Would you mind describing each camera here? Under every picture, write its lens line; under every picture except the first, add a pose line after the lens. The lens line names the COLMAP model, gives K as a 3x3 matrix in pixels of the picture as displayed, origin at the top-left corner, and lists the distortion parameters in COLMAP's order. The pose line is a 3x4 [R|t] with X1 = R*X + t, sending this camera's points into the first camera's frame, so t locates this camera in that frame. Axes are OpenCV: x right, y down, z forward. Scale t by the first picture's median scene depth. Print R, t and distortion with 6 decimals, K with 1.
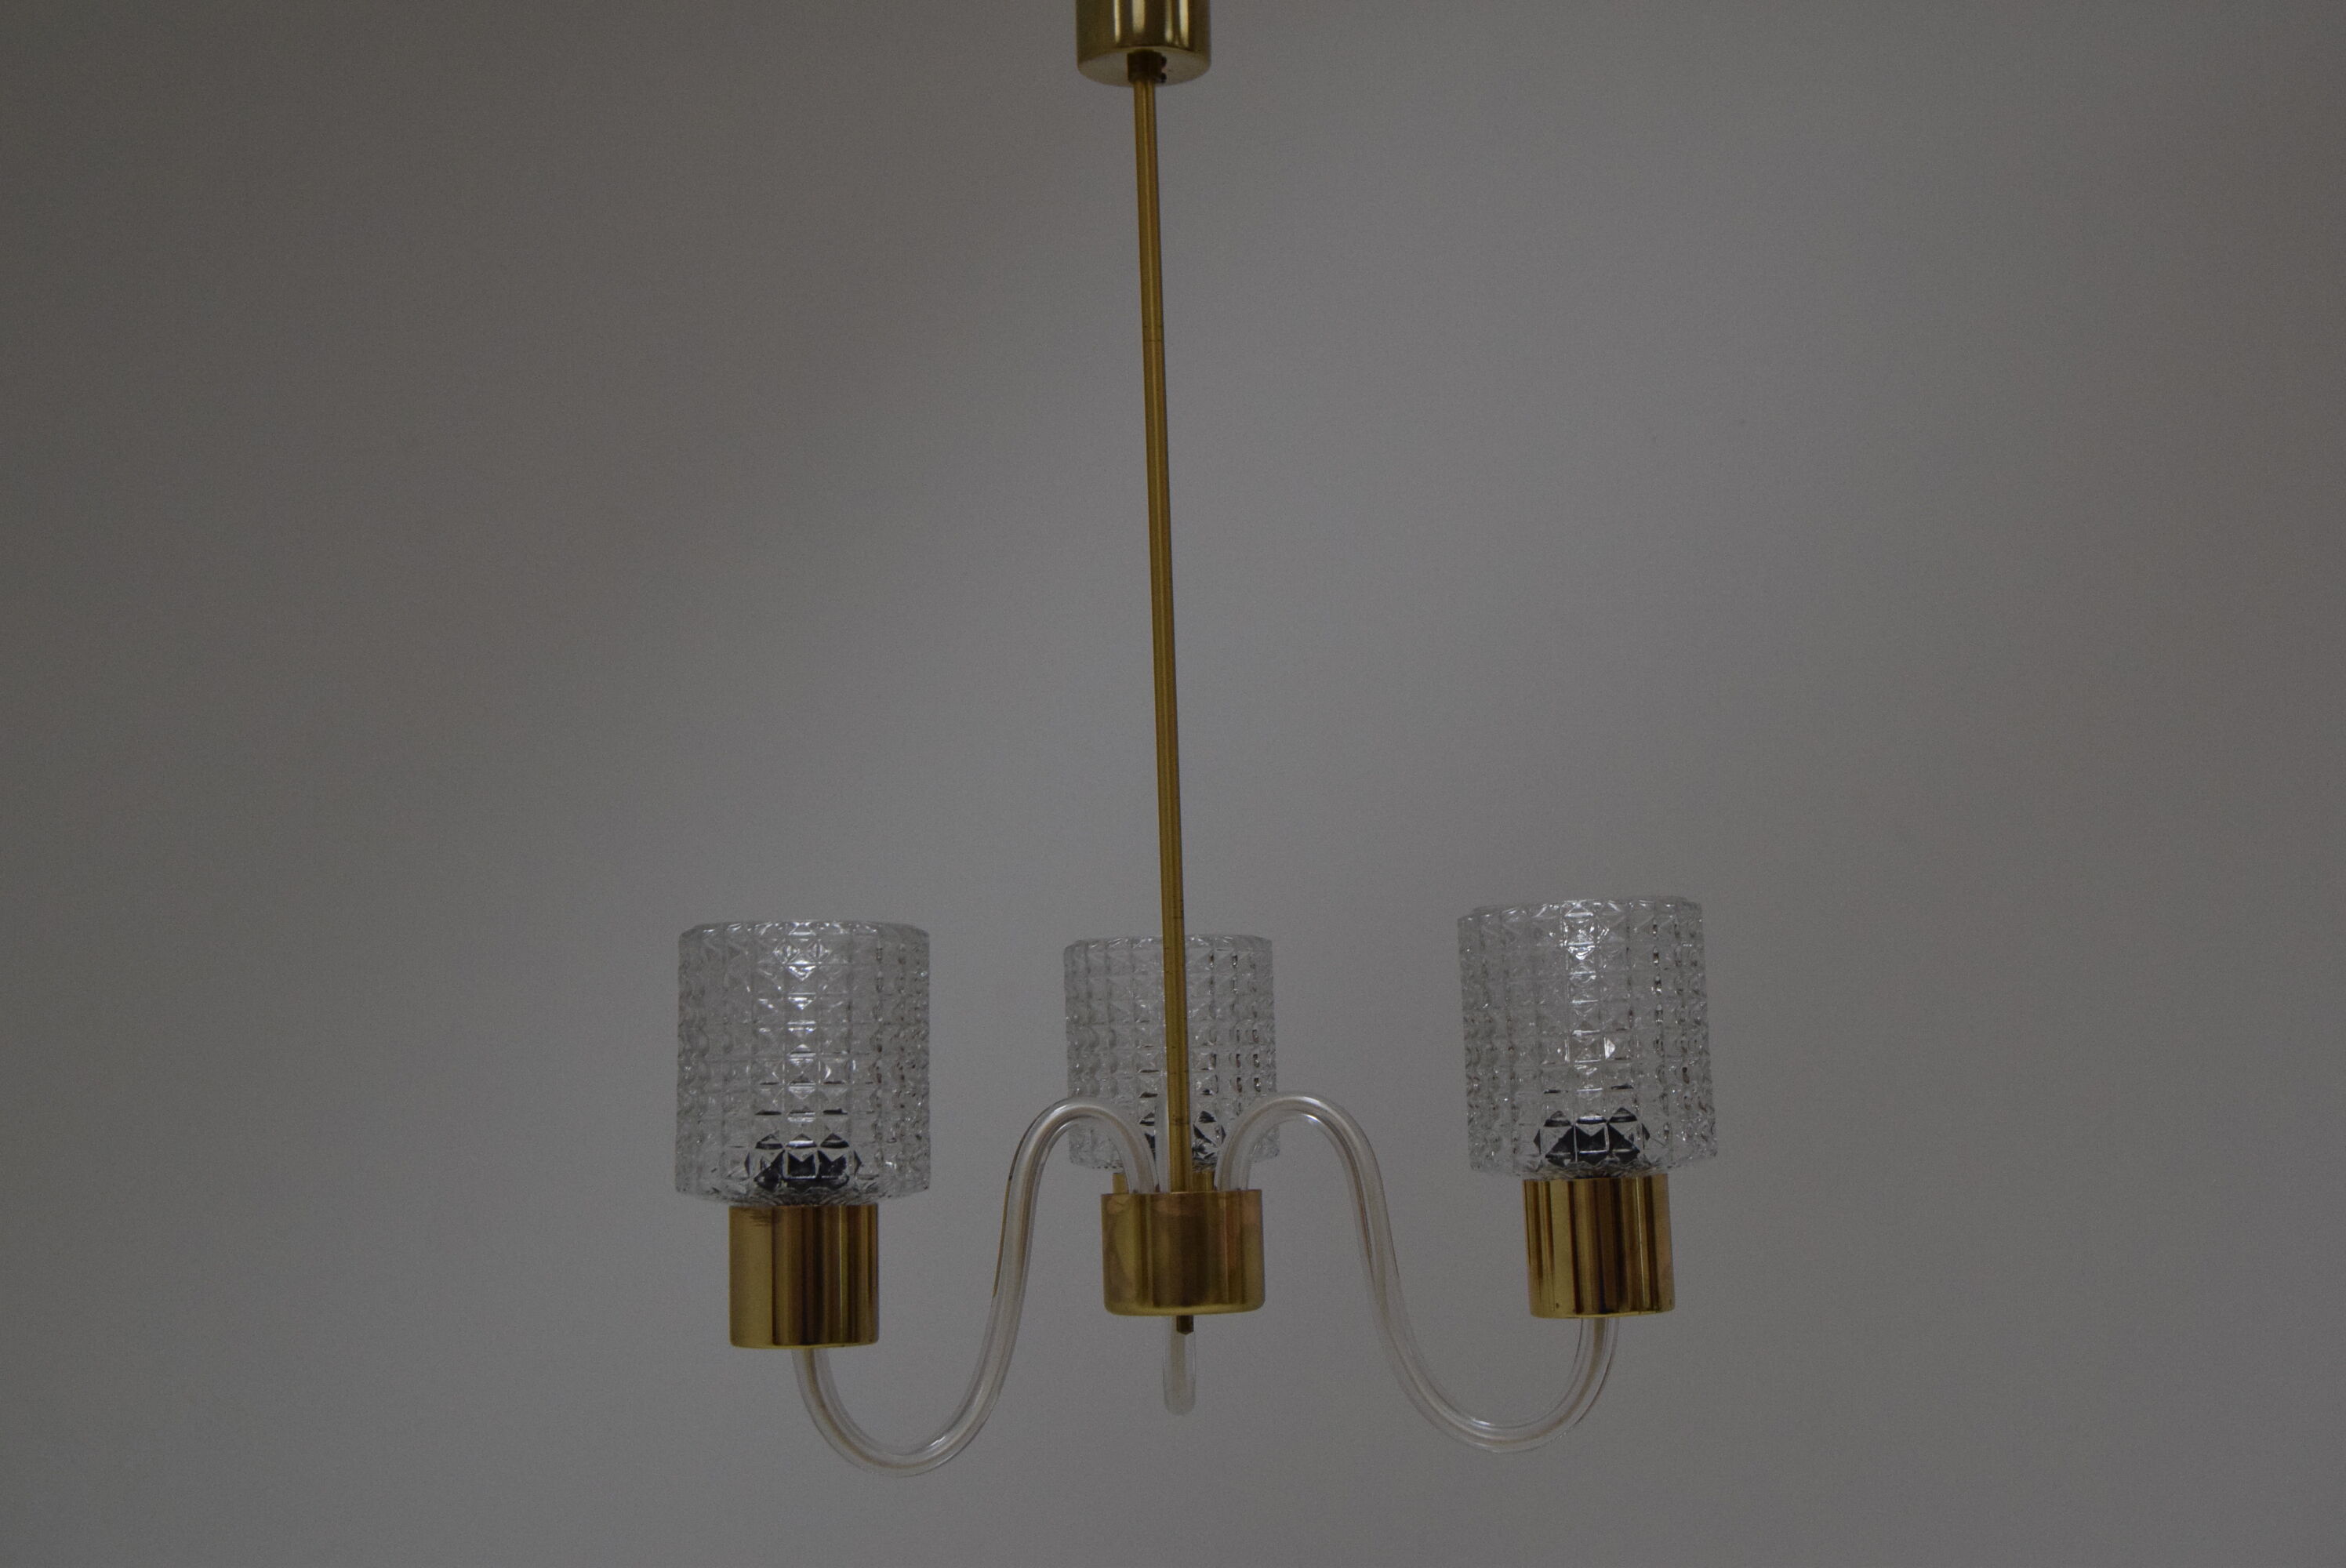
lens RADIAL K [[3547.3, 0, 1170.2], [0, 3547.3, 833.7], [0, 0, 1]] dist [-0.031175, -0.015162]
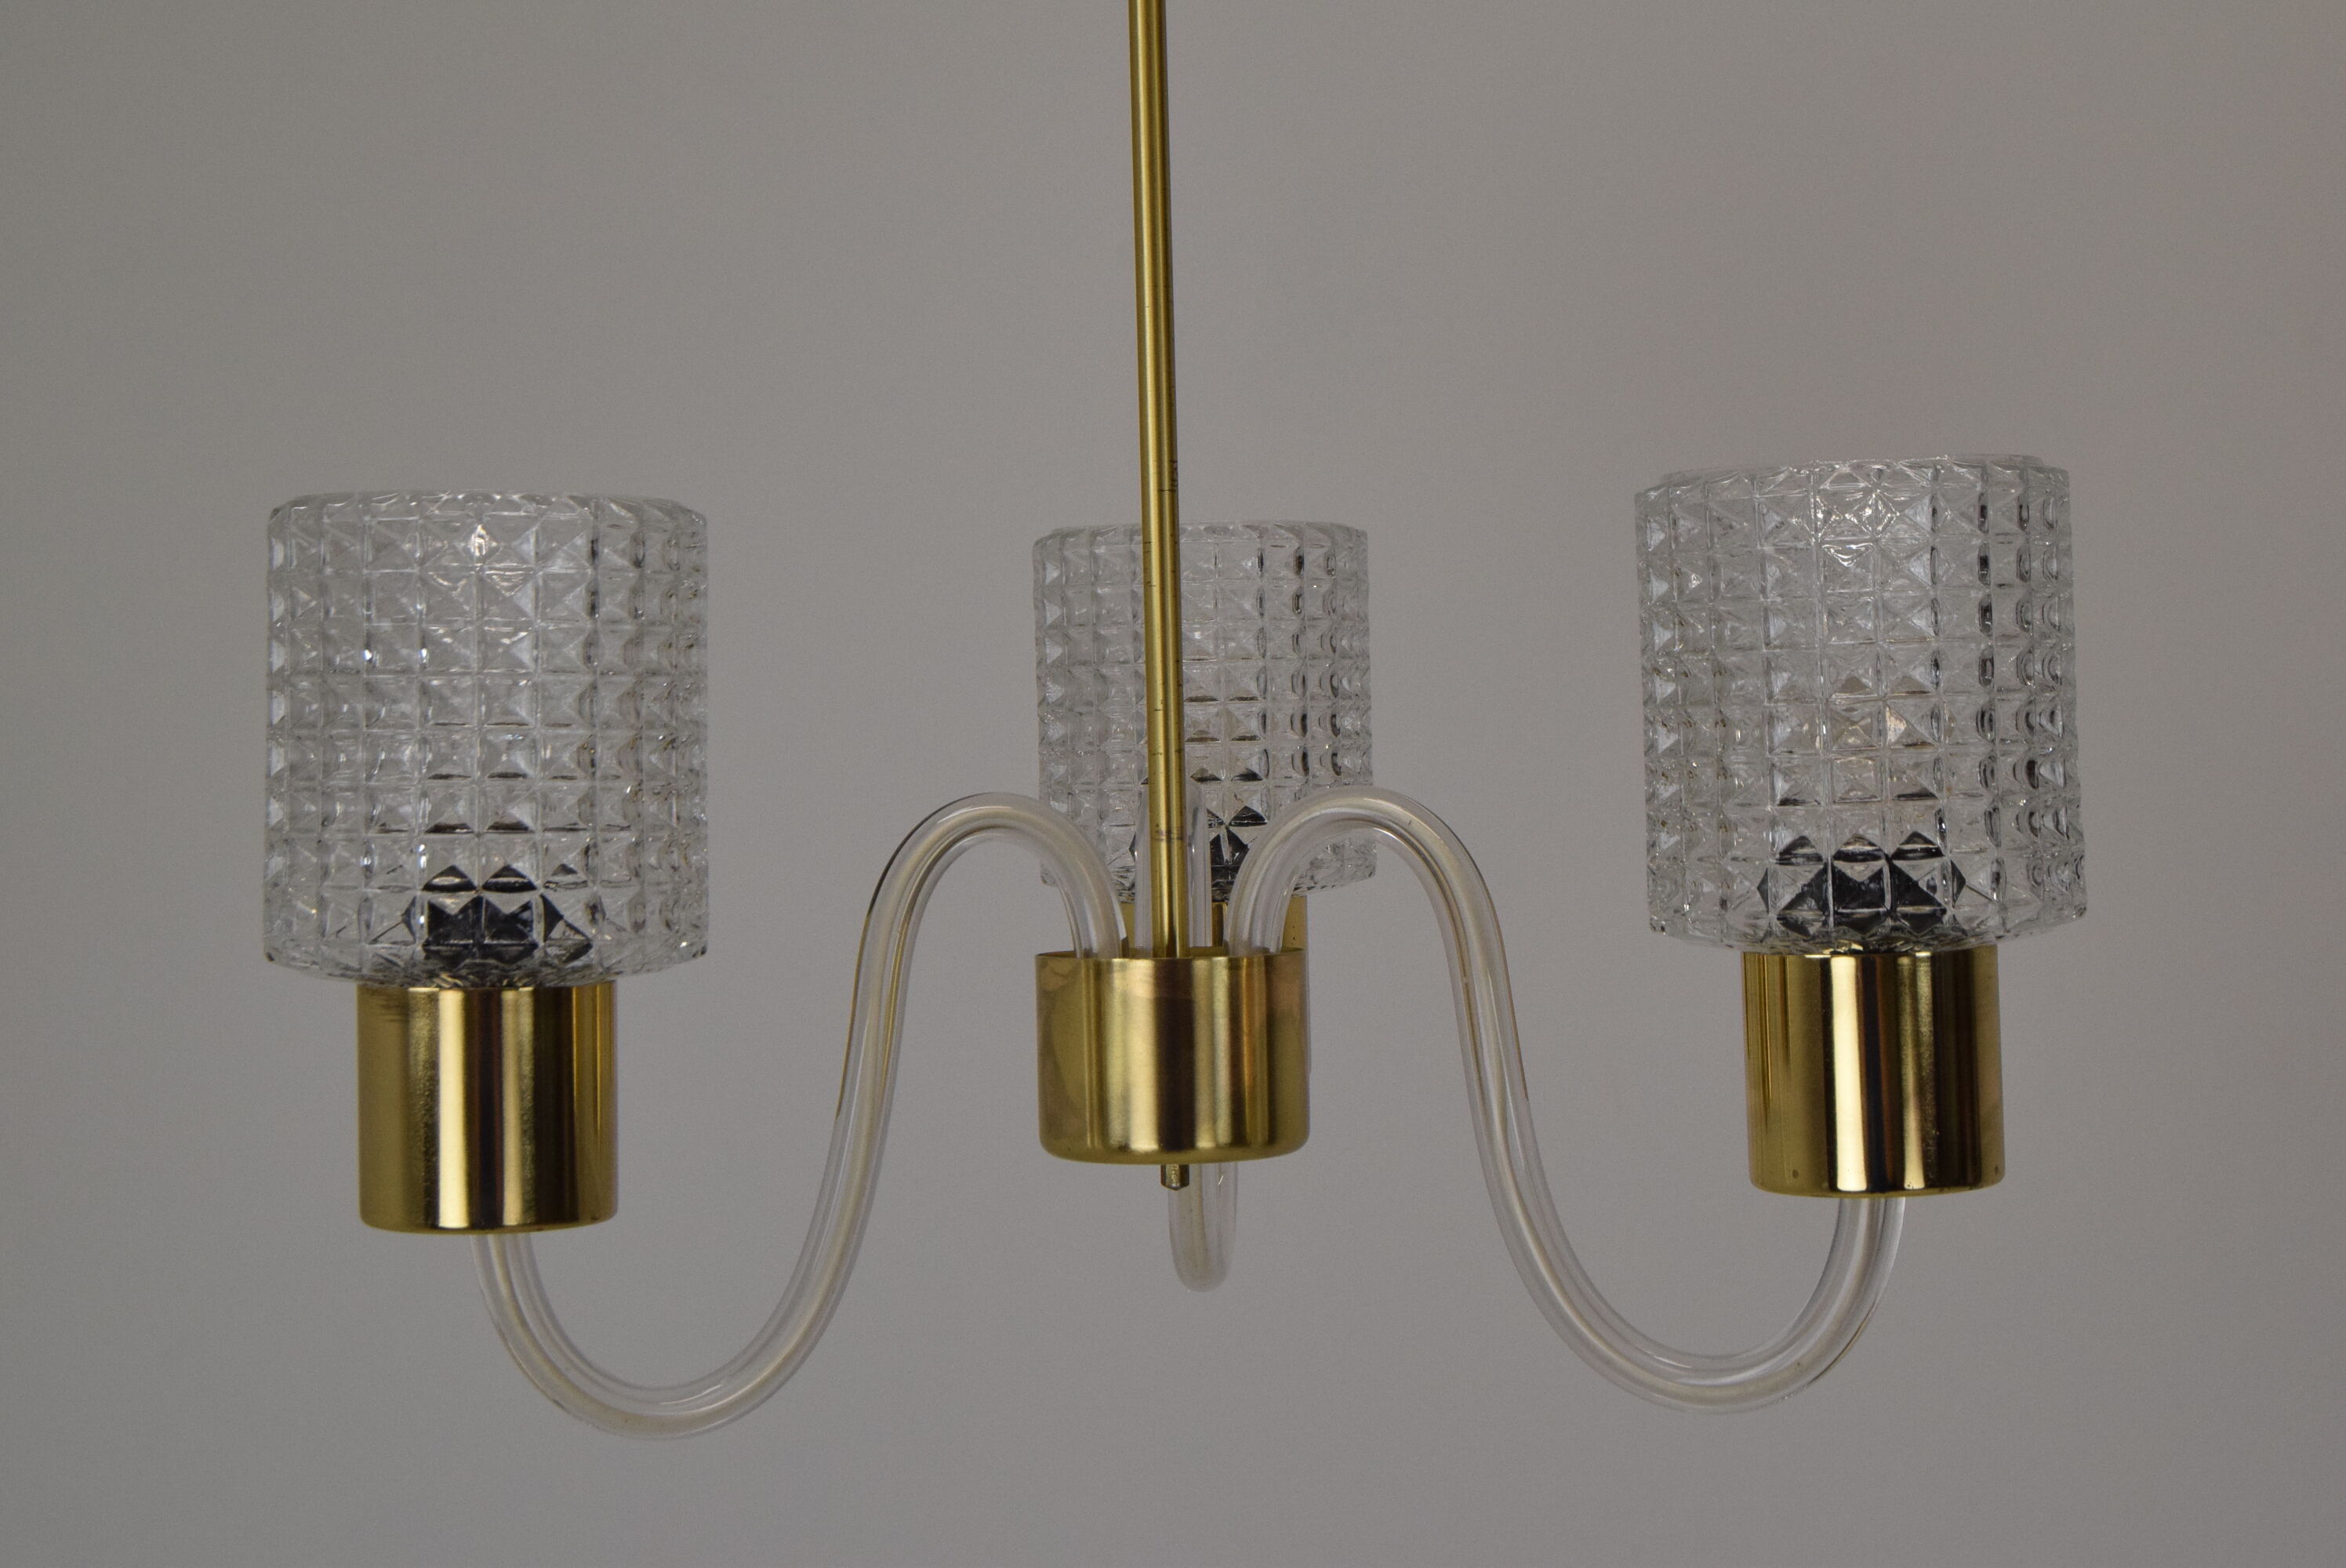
lens RADIAL K [[3919.8, 0, 1186.9], [0, 3919.8, 740.4], [0, 0, 1]] dist [-0.006037, 0.030530]
pose [[0.997677, 0.008727, -0.067561, 0.052240], [-0.003134, 0.996589, 0.082461, 0.011751], [0.068051, -0.082058, 0.994302, 0.364007]]
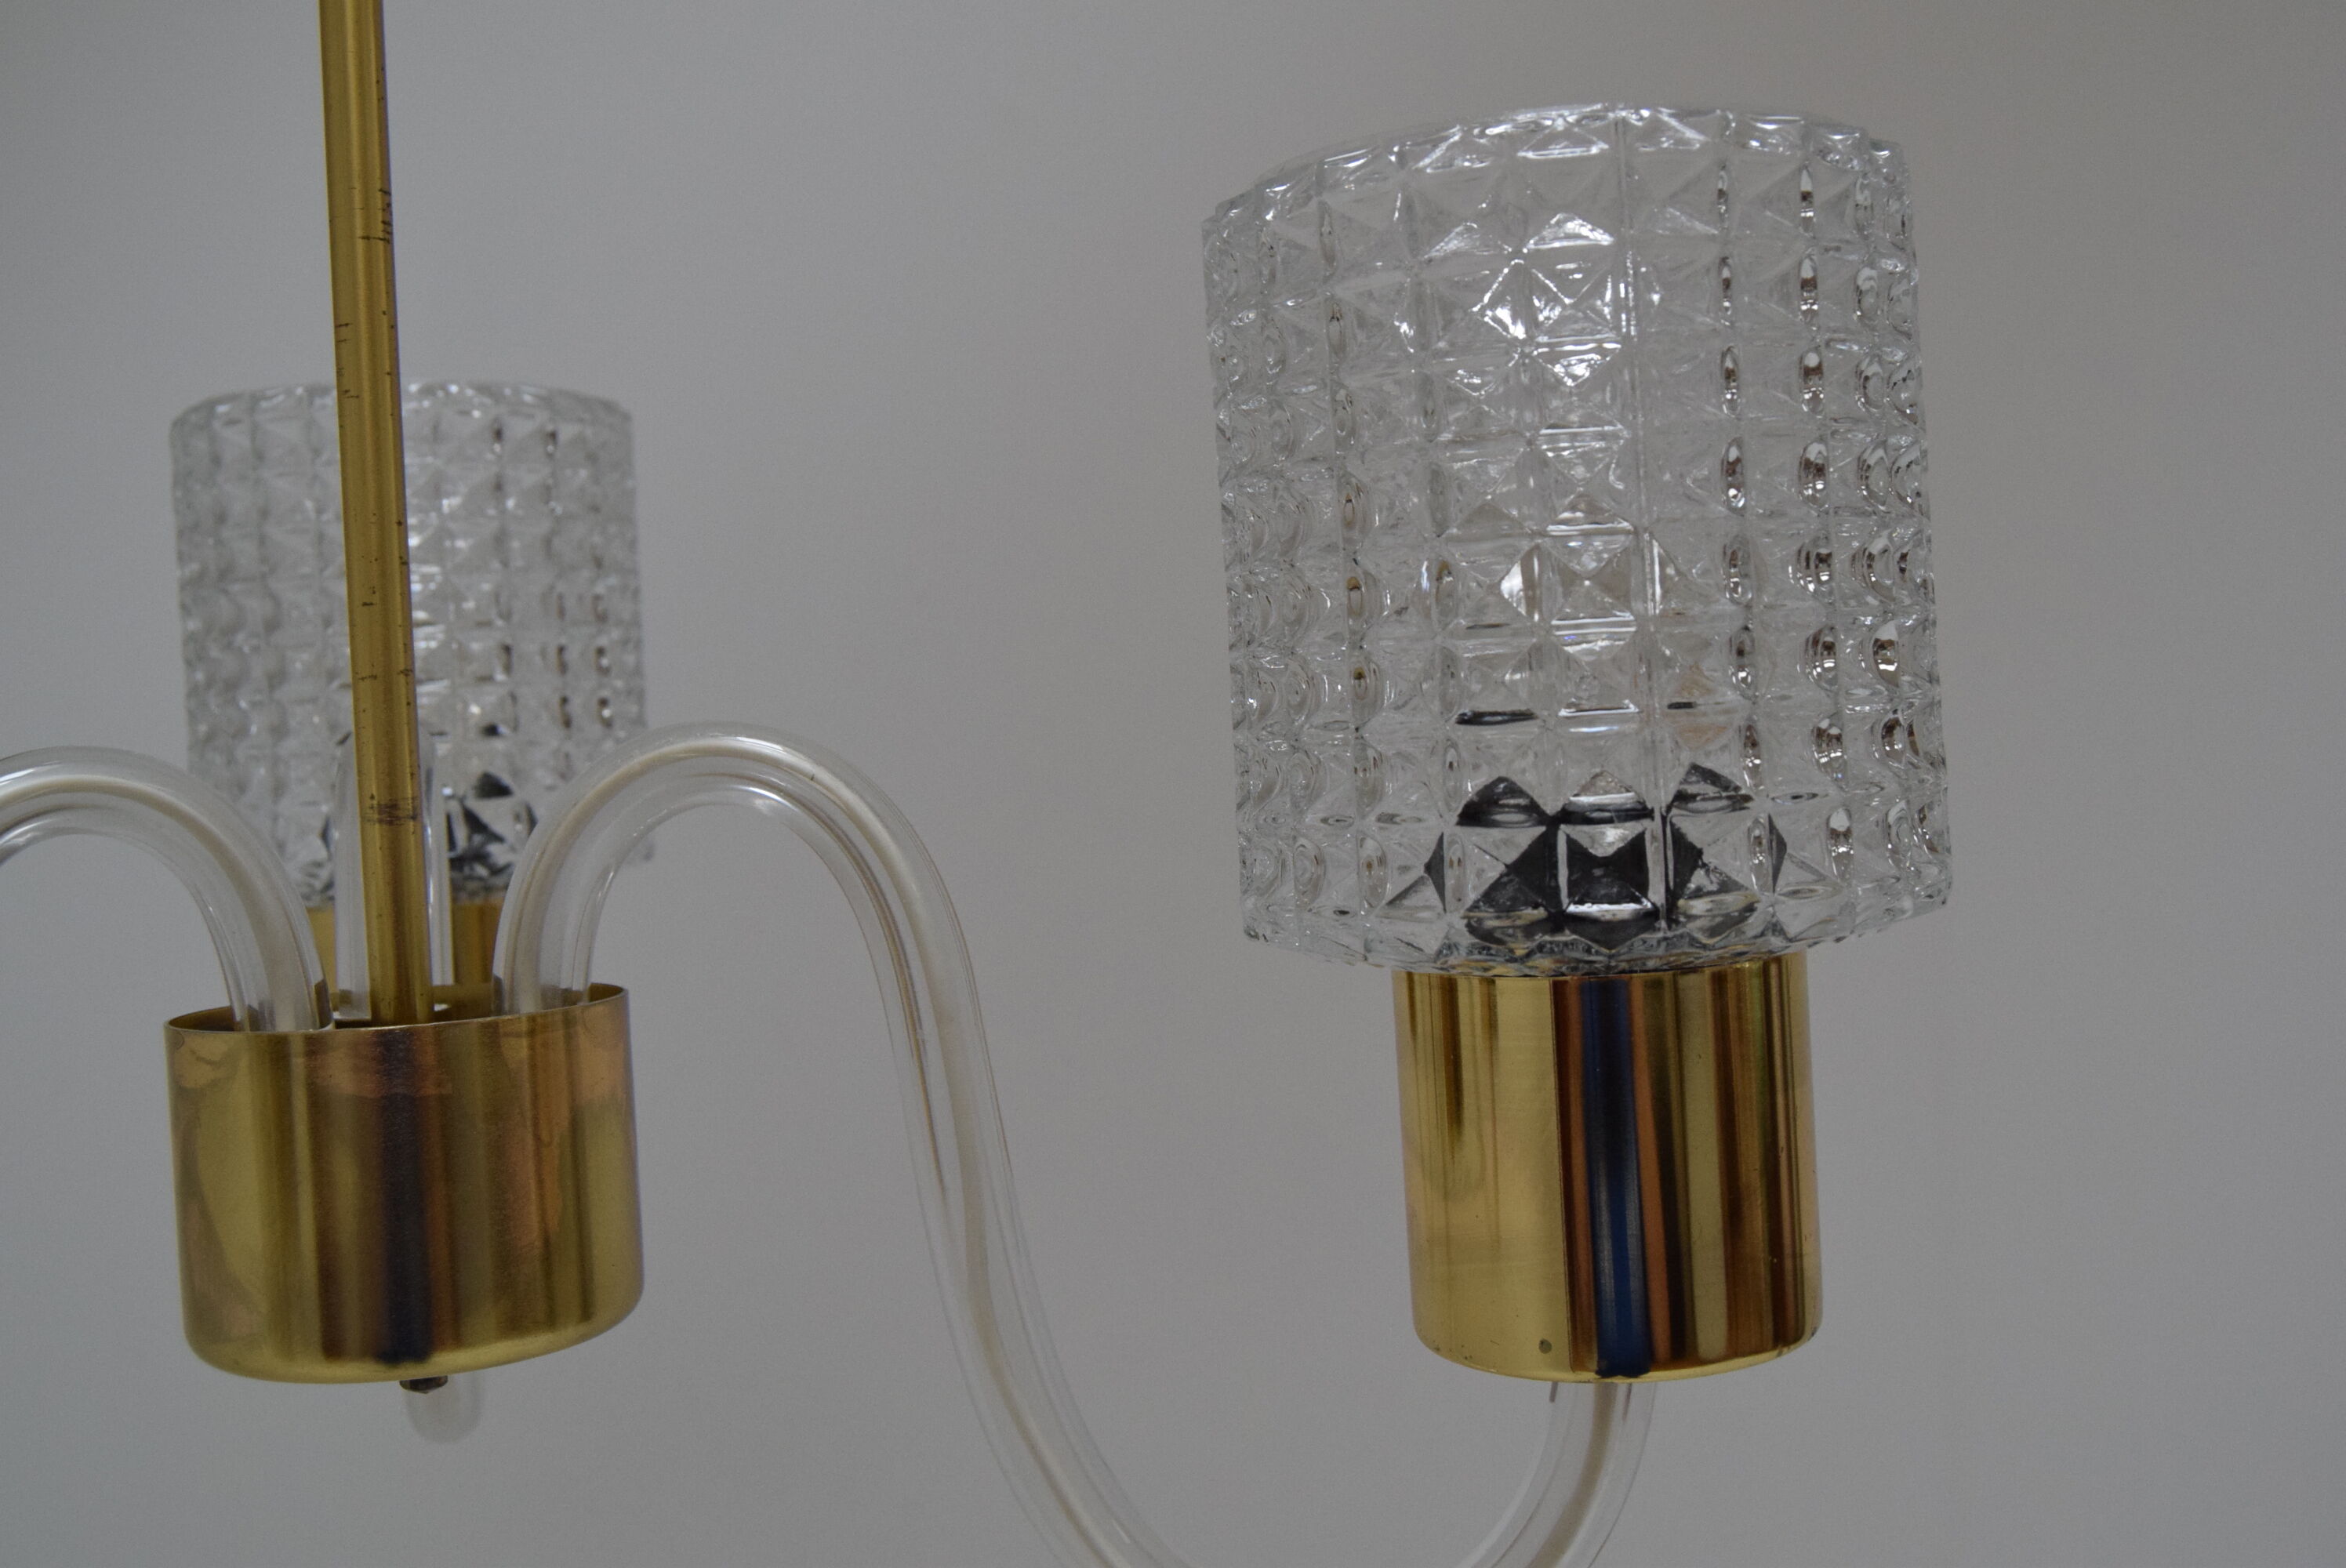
lens RADIAL K [[2540.7, 0, 1113.4], [0, 2540.7, 790.8], [0, 0, 1]] dist [-0.005657, -0.012172]
pose [[0.974456, -0.021736, 0.223525, 0.017150], [-0.000866, 0.994934, 0.100523, 0.055227], [-0.224577, -0.098148, 0.969501, 0.768972]]
